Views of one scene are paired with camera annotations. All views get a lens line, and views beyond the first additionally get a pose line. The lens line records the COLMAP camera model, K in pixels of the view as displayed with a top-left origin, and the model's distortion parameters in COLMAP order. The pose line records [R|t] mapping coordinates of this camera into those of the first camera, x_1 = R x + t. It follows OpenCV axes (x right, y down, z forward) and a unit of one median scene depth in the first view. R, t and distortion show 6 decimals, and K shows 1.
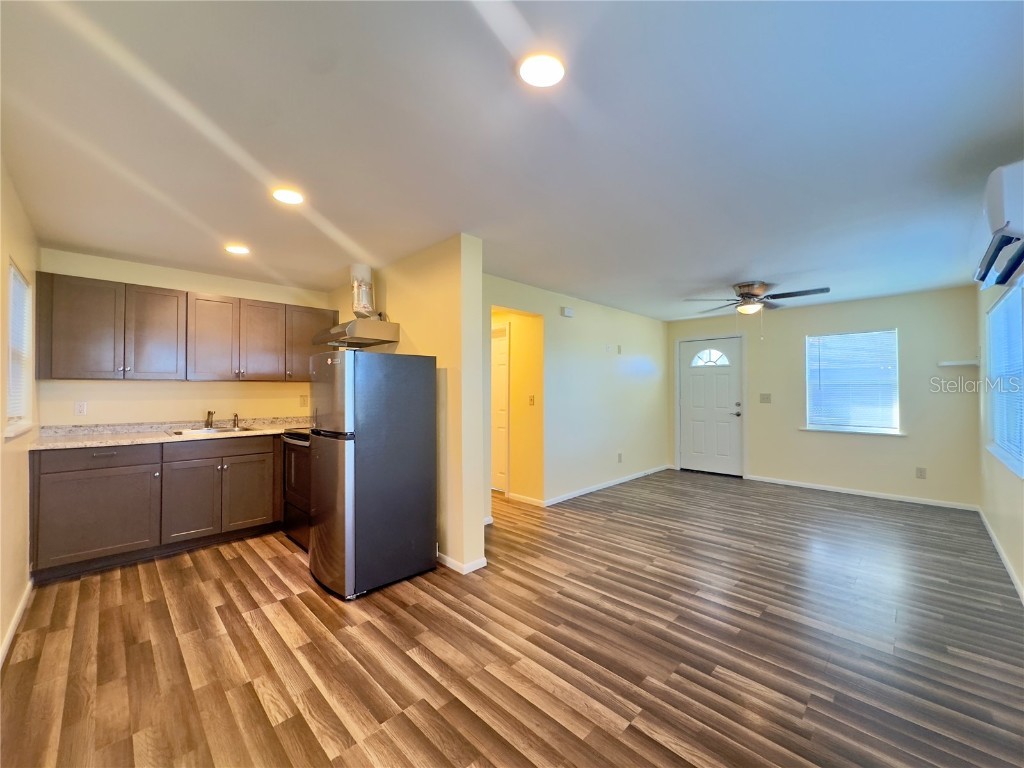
lens RADIAL K [[410.1, 0, 511.7], [0, 410.1, 386.2], [0, 0, 1]] dist [-0.000473, -0.000113]
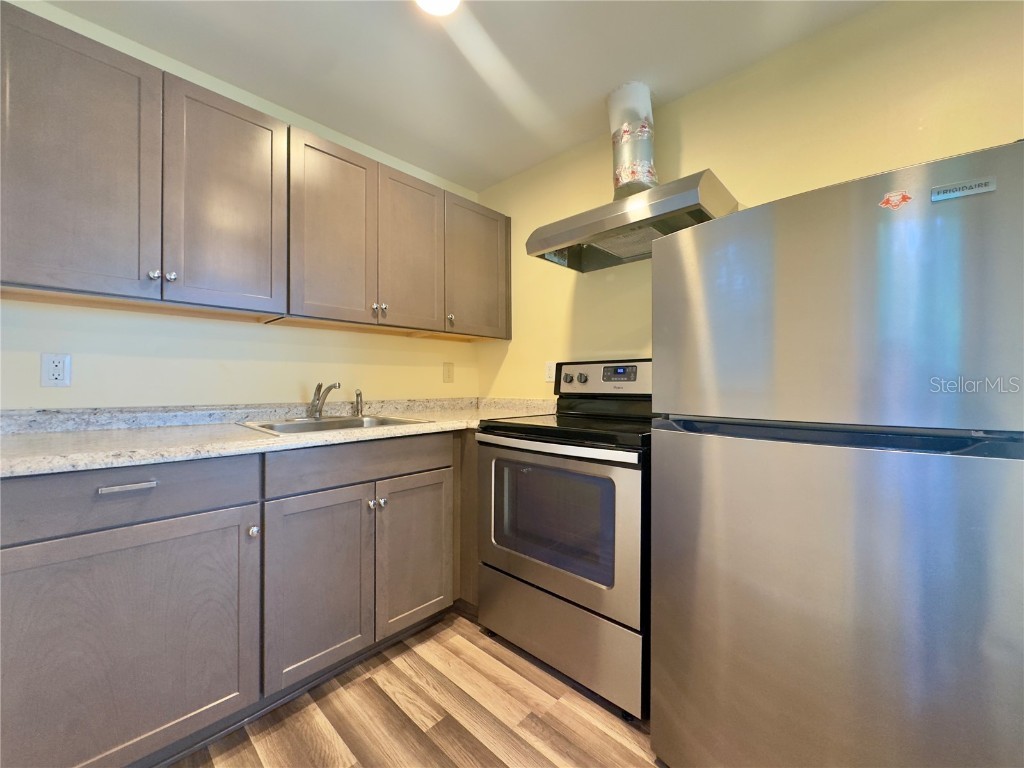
lens RADIAL K [[410.1, 0, 514.4], [0, 410.1, 386.7], [0, 0, 1]] dist [-0.000473, -0.000113]
pose [[0.999370, 0.005530, 0.035052, -0.569709], [-0.006254, 0.999768, 0.020599, 0.057328], [-0.034930, -0.020805, 0.999173, 0.537932]]
